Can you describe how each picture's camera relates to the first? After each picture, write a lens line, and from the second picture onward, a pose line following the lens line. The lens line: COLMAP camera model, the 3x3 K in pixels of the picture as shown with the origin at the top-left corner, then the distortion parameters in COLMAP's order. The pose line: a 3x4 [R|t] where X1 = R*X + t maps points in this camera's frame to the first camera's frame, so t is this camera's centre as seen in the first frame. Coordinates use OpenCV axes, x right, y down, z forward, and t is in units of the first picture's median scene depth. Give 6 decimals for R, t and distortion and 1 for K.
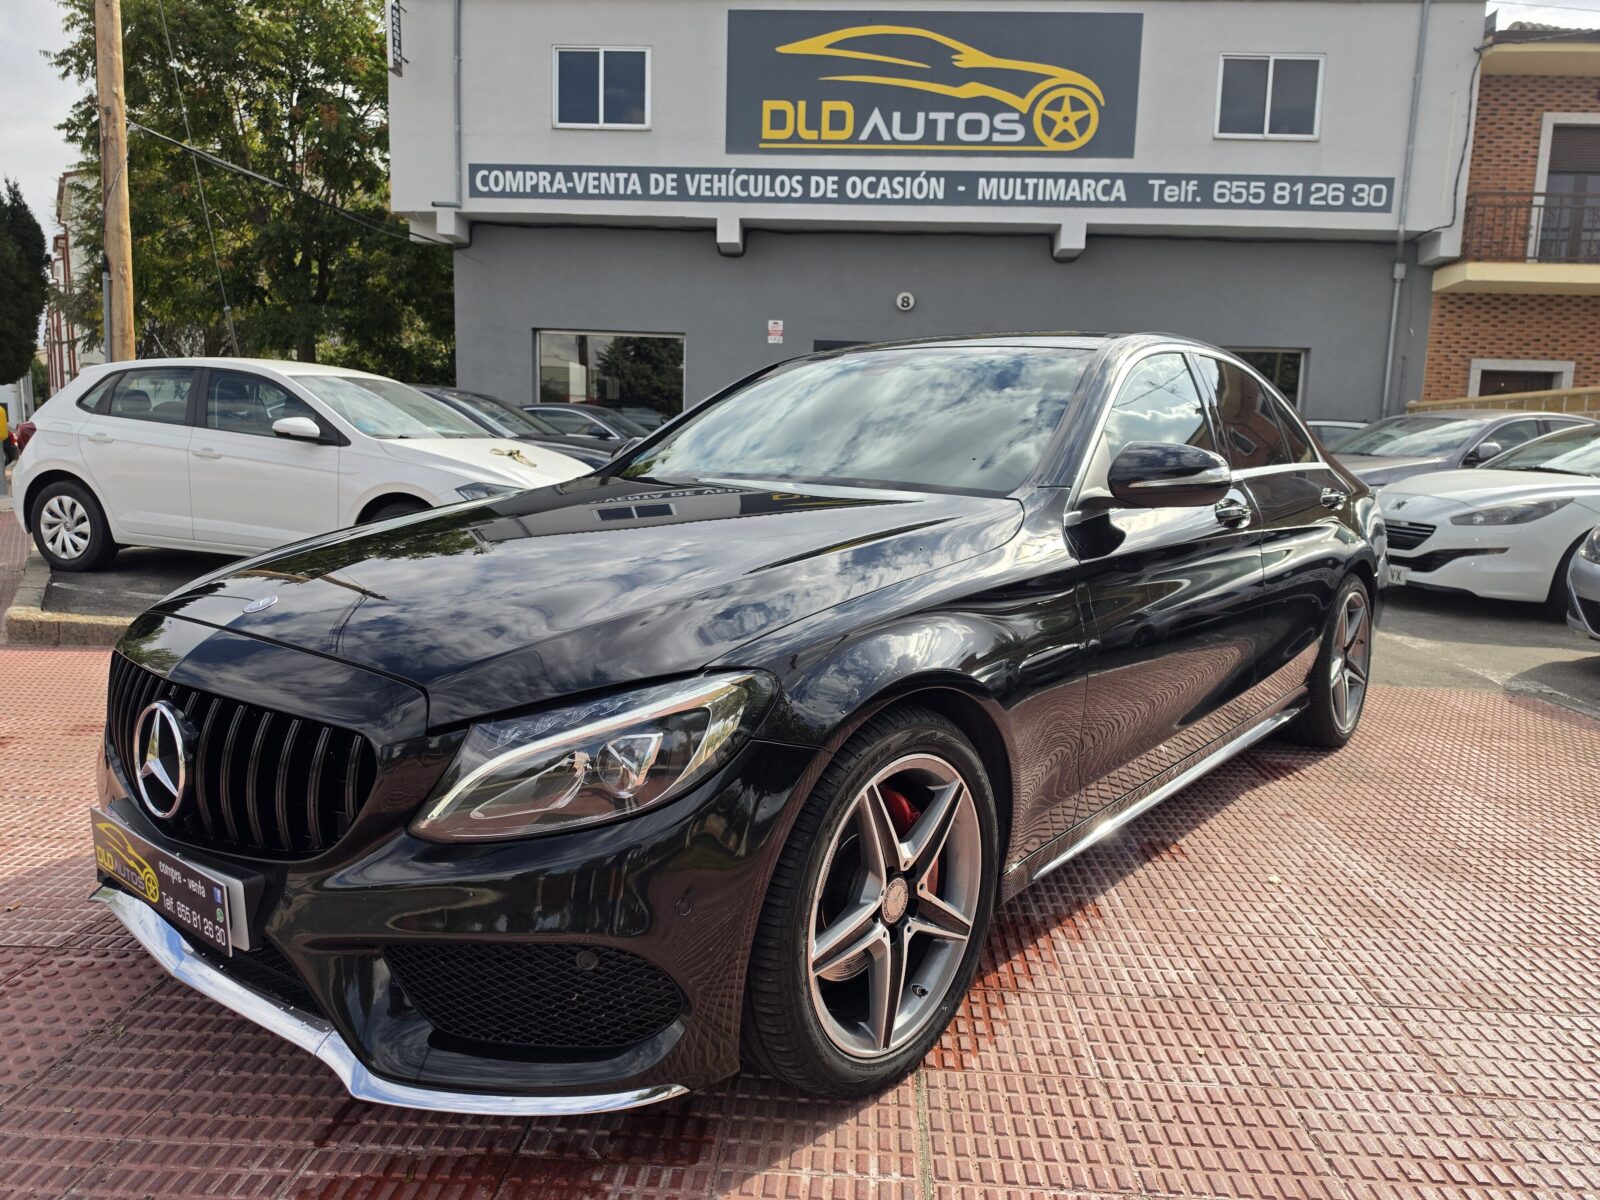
lens RADIAL K [[1127.6, 0, 782.9], [0, 1127.6, 609.7], [0, 0, 1]] dist [0.126909, -0.196917]
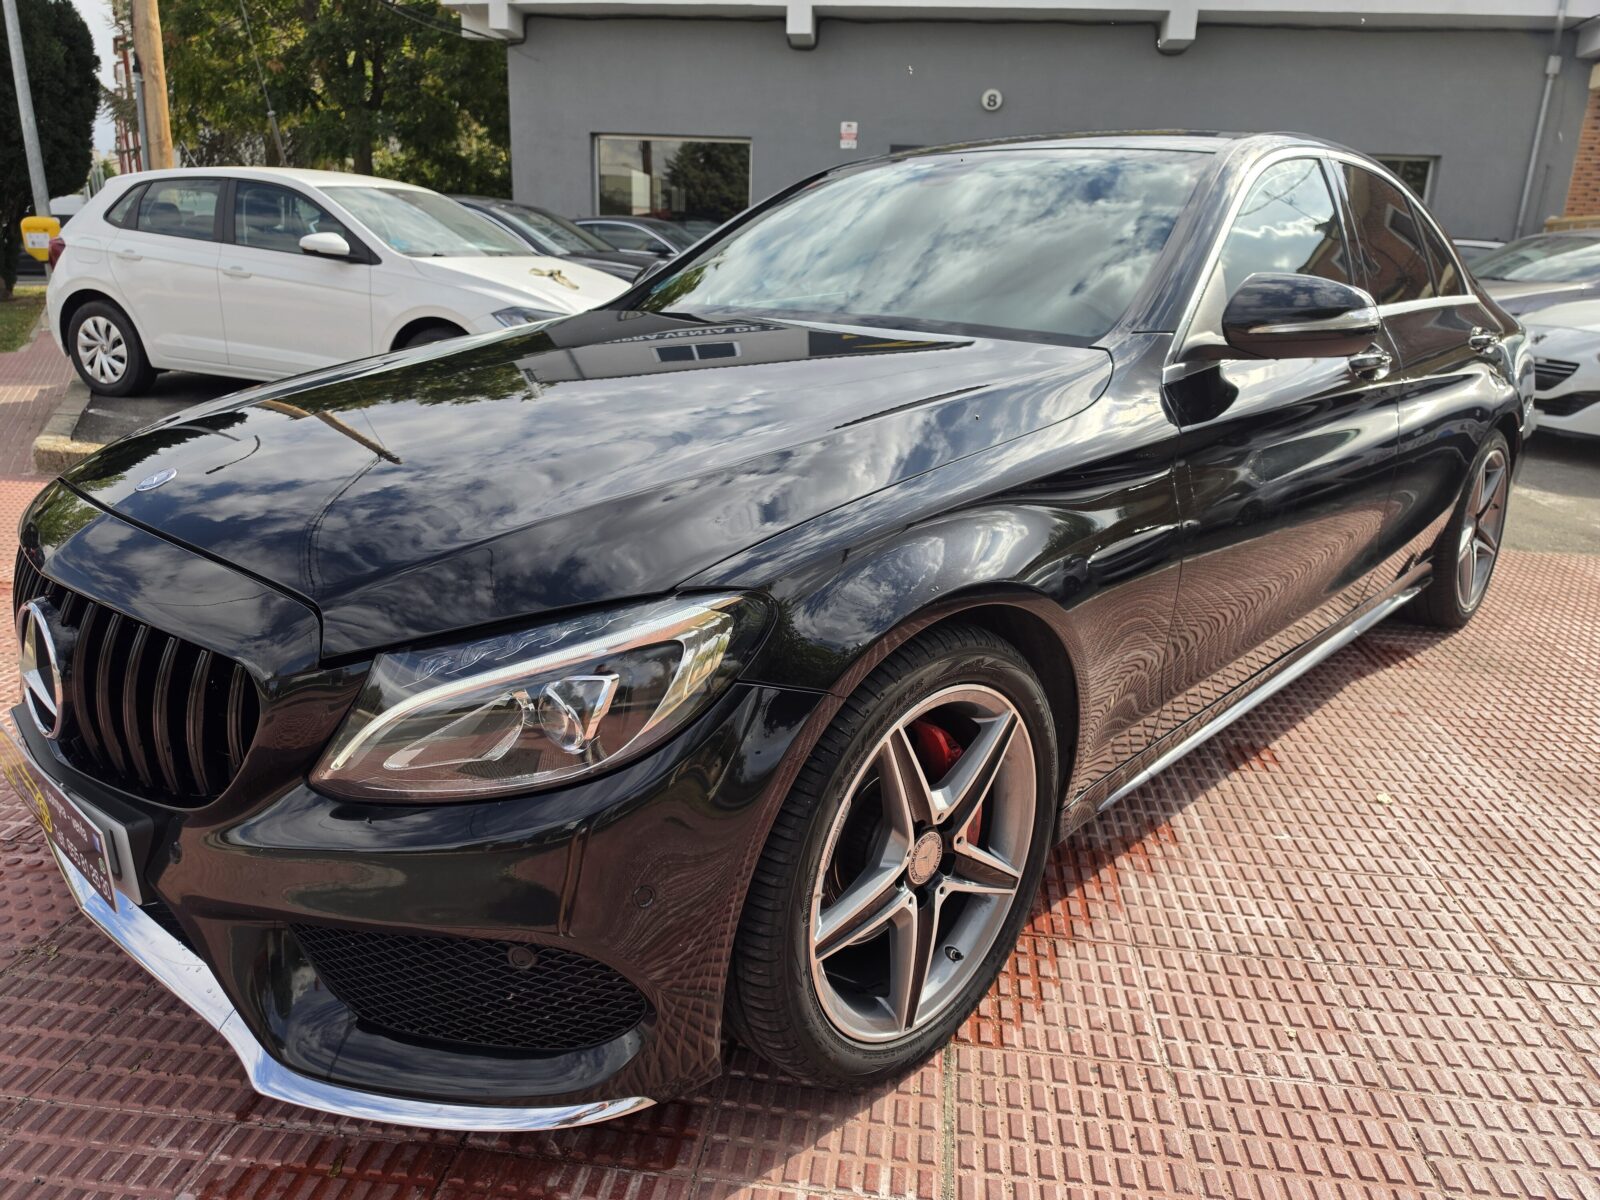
lens RADIAL K [[1133.5, 0, 794.6], [0, 1133.5, 596.8], [0, 0, 1]] dist [0.054660, -0.068931]
pose [[0.998401, 0.019370, -0.053111, 0.035127], [-0.011603, 0.989681, 0.142818, -0.035046], [0.055329, -0.141974, 0.988323, 0.170669]]
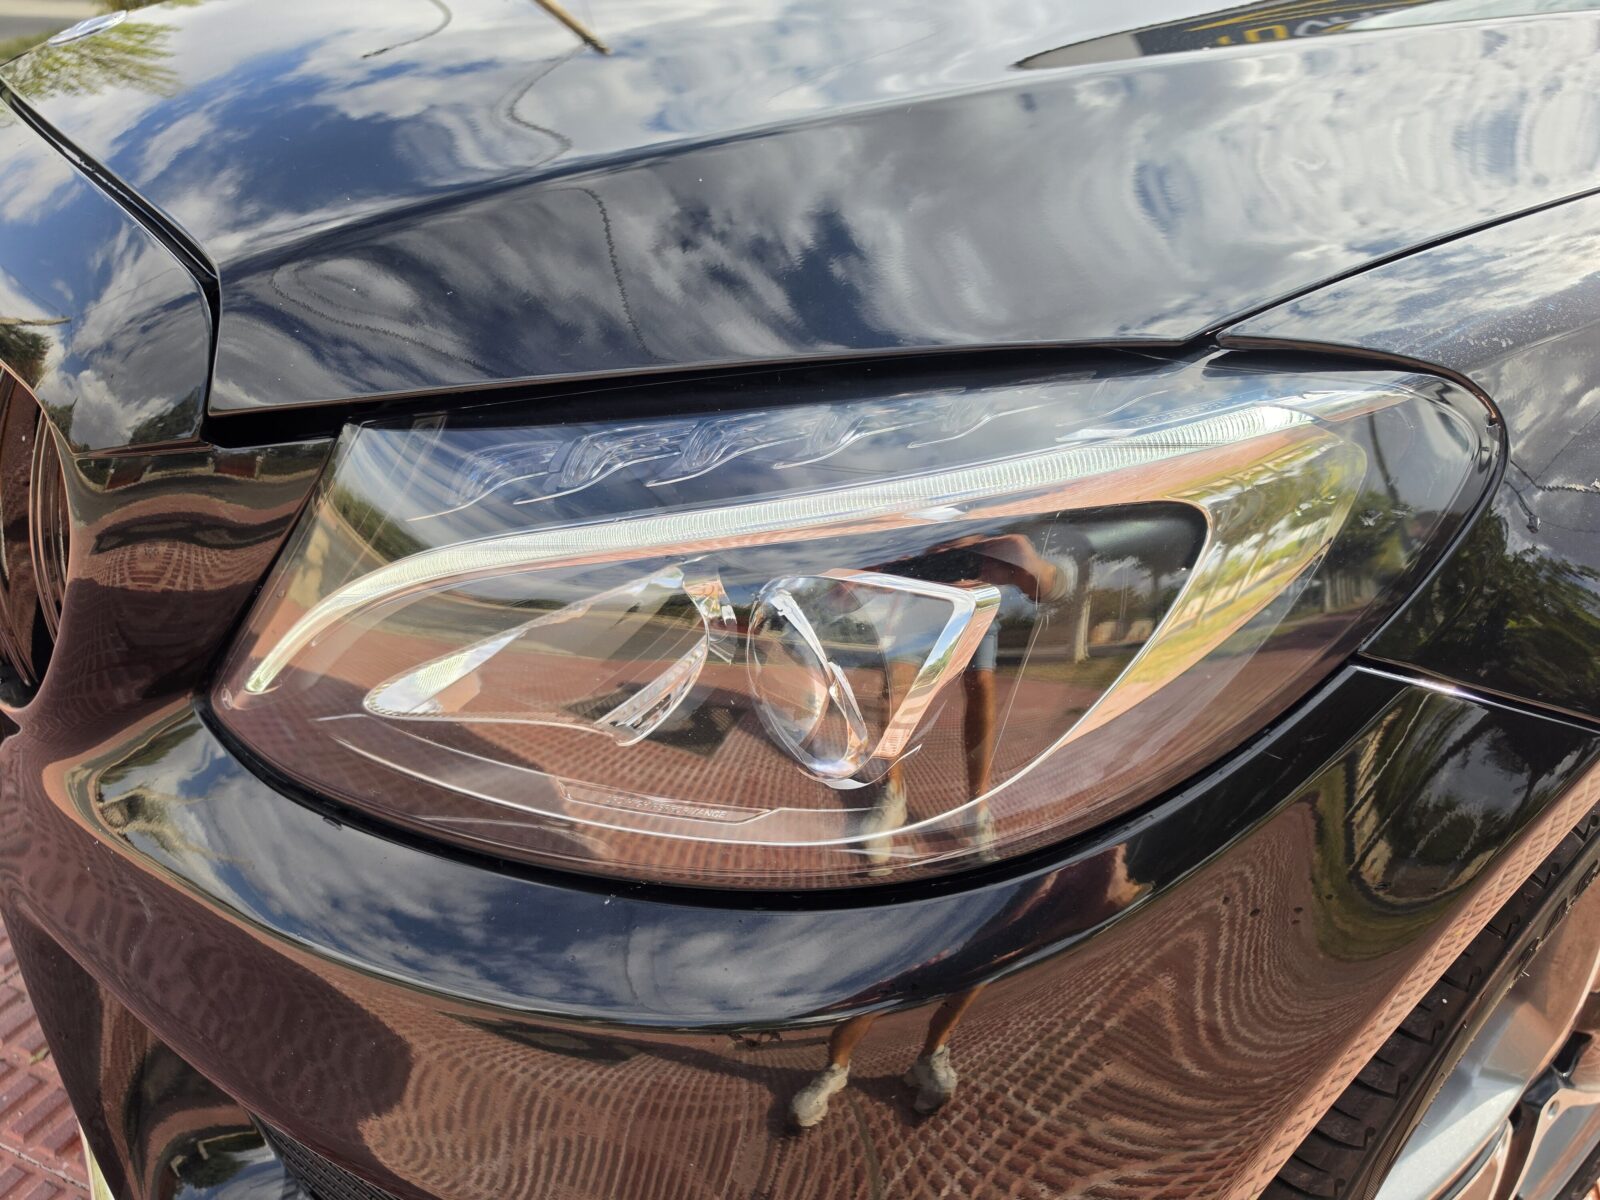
lens RADIAL K [[1133.5, 0, 794.6], [0, 1133.5, 596.8], [0, 0, 1]] dist [0.054660, -0.068931]
pose [[0.962458, 0.175010, -0.207474, -0.065208], [-0.106805, 0.946899, 0.303275, 0.028589], [0.249533, -0.269730, 0.930042, 0.507808]]
